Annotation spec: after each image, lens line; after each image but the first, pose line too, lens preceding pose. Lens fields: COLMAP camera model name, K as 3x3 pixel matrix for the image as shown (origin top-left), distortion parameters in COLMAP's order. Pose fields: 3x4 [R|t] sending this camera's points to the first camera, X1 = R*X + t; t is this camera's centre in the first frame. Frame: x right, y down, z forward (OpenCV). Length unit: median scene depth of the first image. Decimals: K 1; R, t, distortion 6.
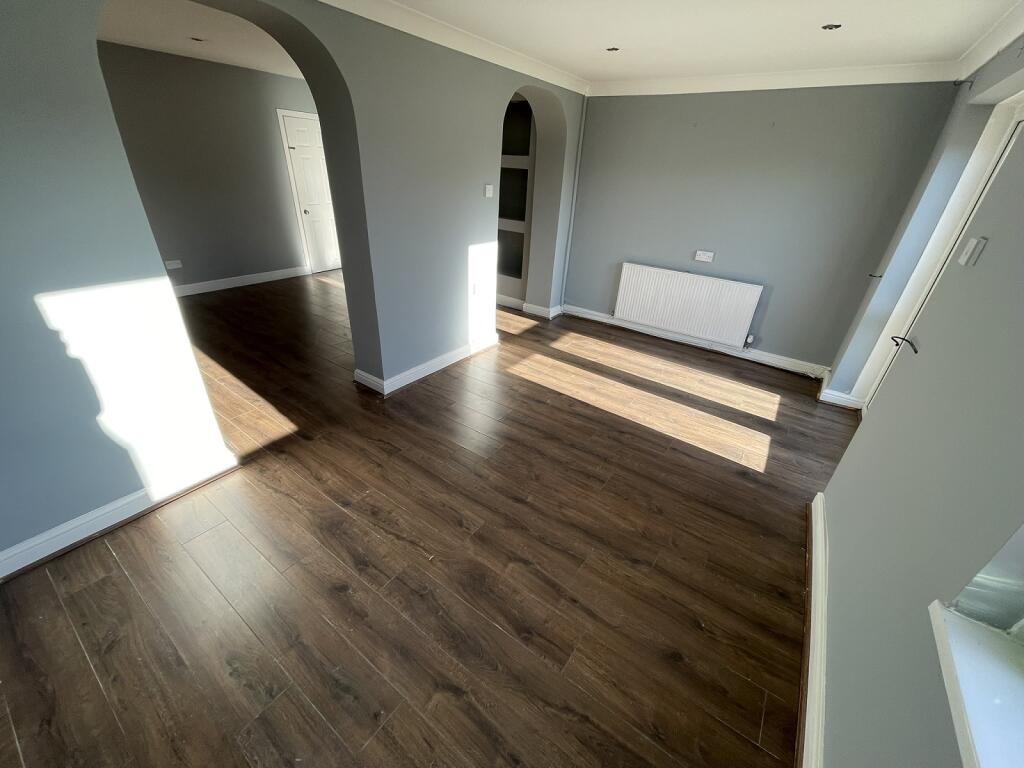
lens RADIAL K [[405.6, 0, 512.0], [0, 405.6, 384.0], [0, 0, 1]] dist [0.015974, 0.000140]
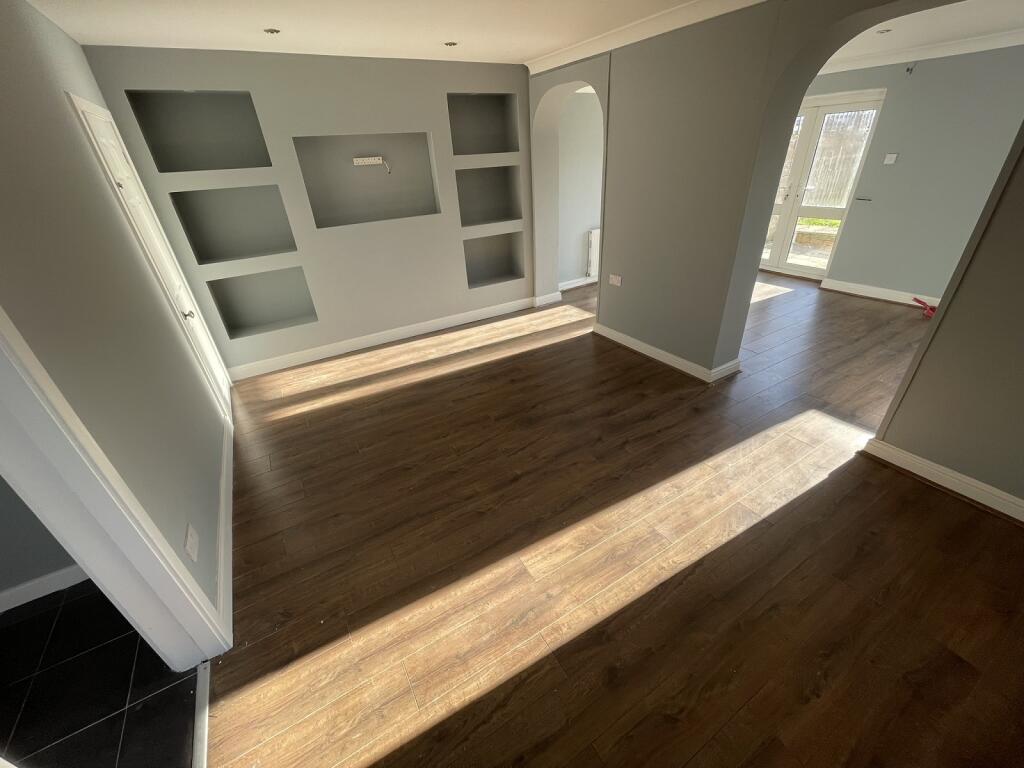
lens RADIAL K [[410.9, 0, 512.0], [0, 410.9, 384.0], [0, 0, 1]] dist [-0.002070, -0.000393]
pose [[0.391460, -0.505412, 0.768972, -1.473971], [0.499209, 0.818643, 0.283927, -0.577955], [-0.773013, 0.272732, 0.572772, 0.894467]]
